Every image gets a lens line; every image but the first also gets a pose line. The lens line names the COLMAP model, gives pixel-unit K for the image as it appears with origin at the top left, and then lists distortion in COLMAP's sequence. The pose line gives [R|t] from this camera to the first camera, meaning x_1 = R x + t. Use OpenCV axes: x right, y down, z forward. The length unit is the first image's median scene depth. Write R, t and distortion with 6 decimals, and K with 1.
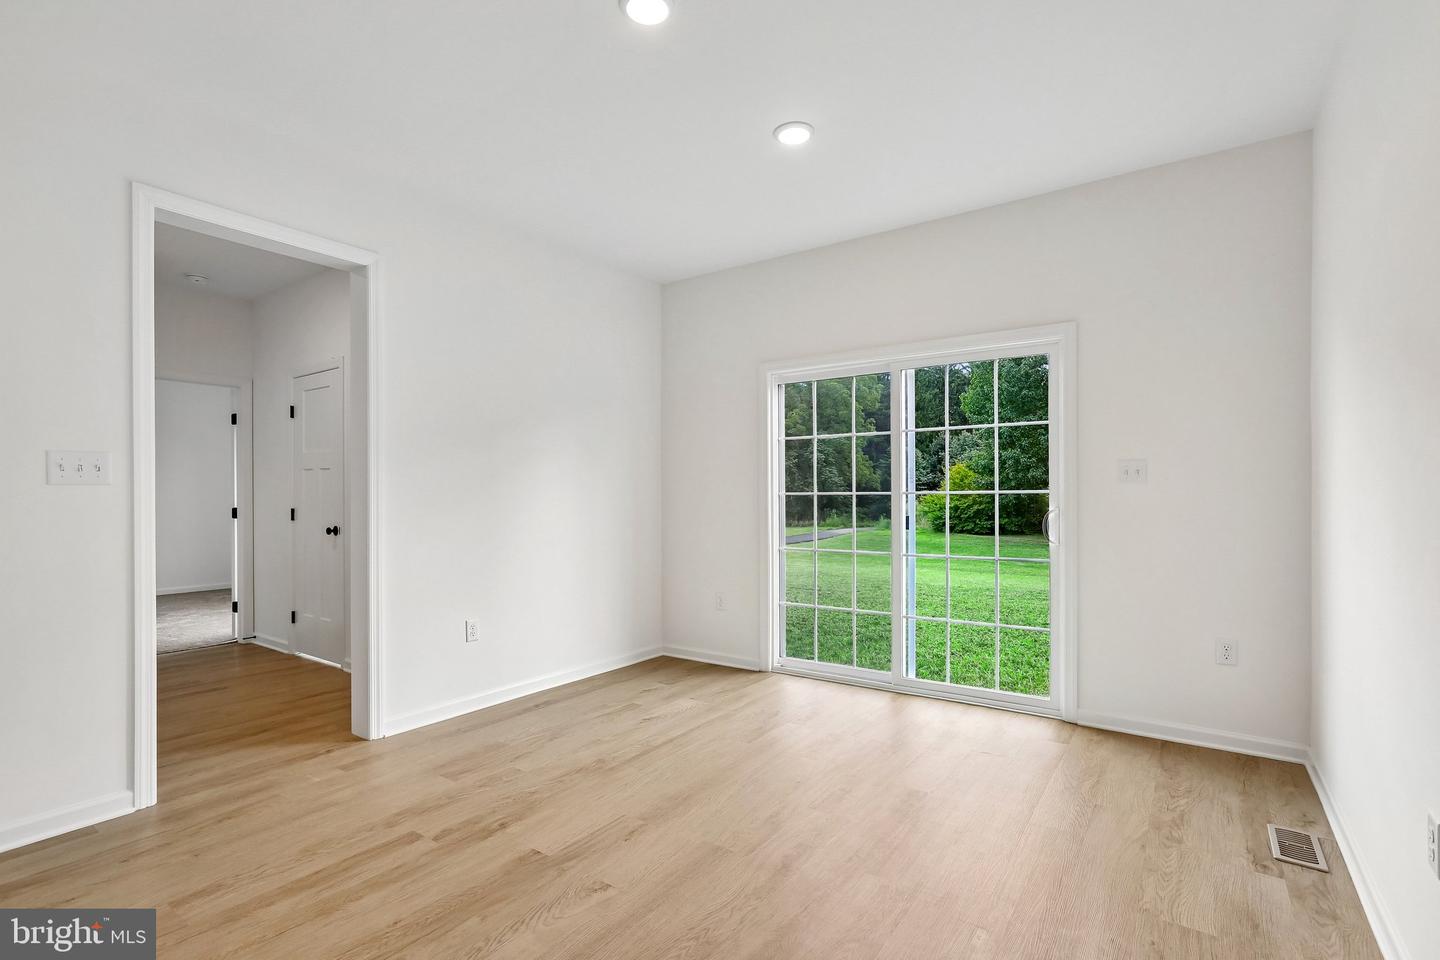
lens RADIAL K [[673.9, 0, 719.6], [0, 673.9, 489.9], [0, 0, 1]] dist [-0.017993, 0.004518]
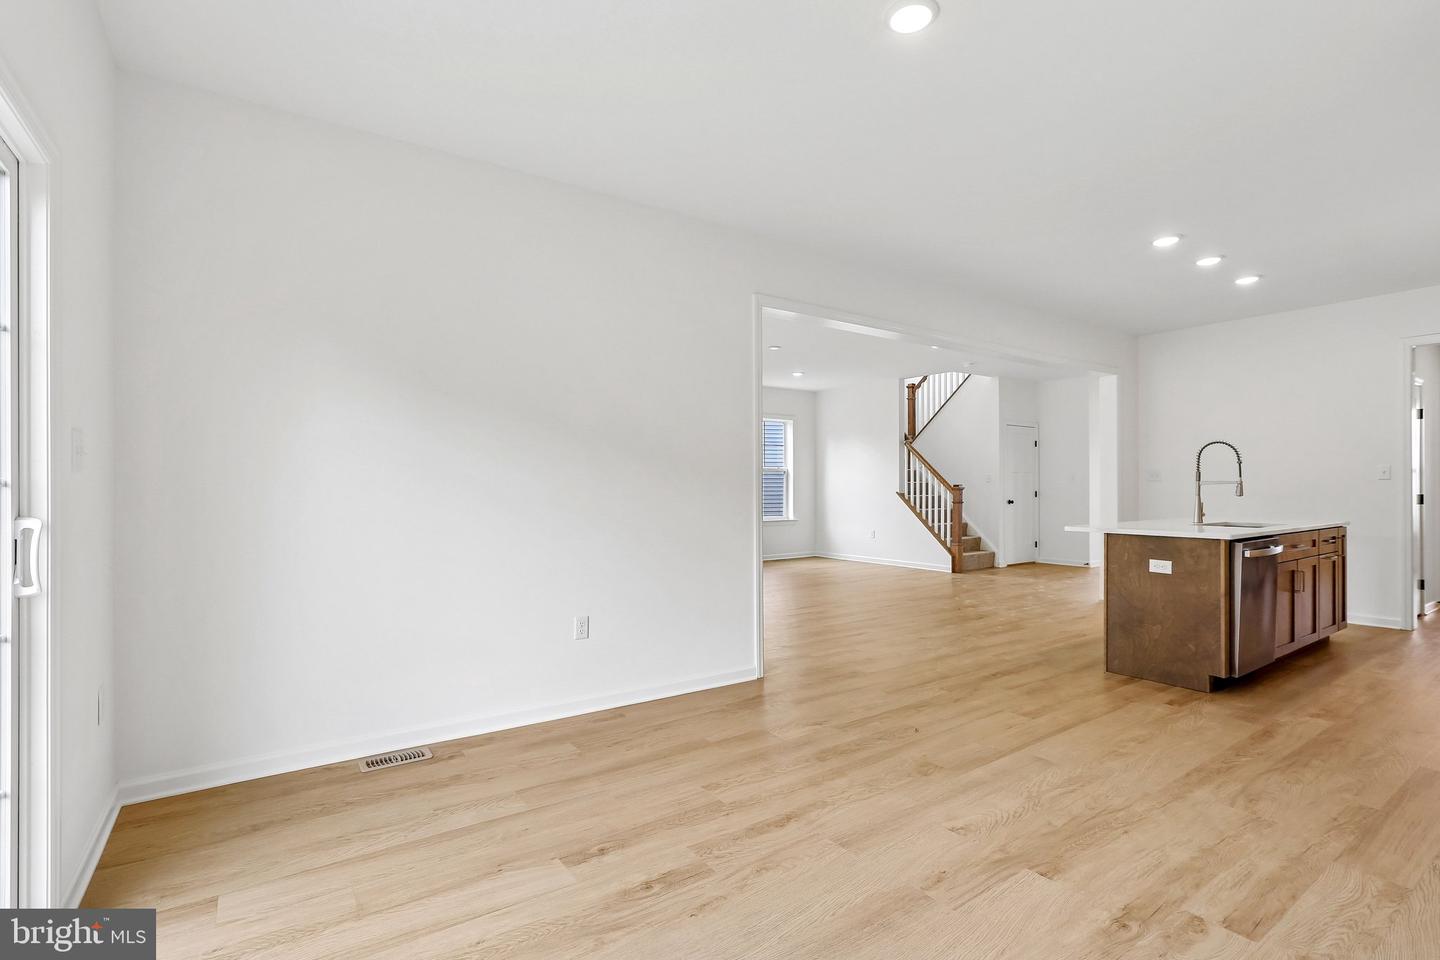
lens RADIAL K [[673.9, 0, 722.4], [0, 673.9, 484.0], [0, 0, 1]] dist [-0.017993, 0.004518]
pose [[-0.941433, 0.006864, 0.337130, -0.174034], [0.002907, 0.999921, -0.012242, 0.019128], [-0.337188, -0.010545, -0.941378, 2.046687]]
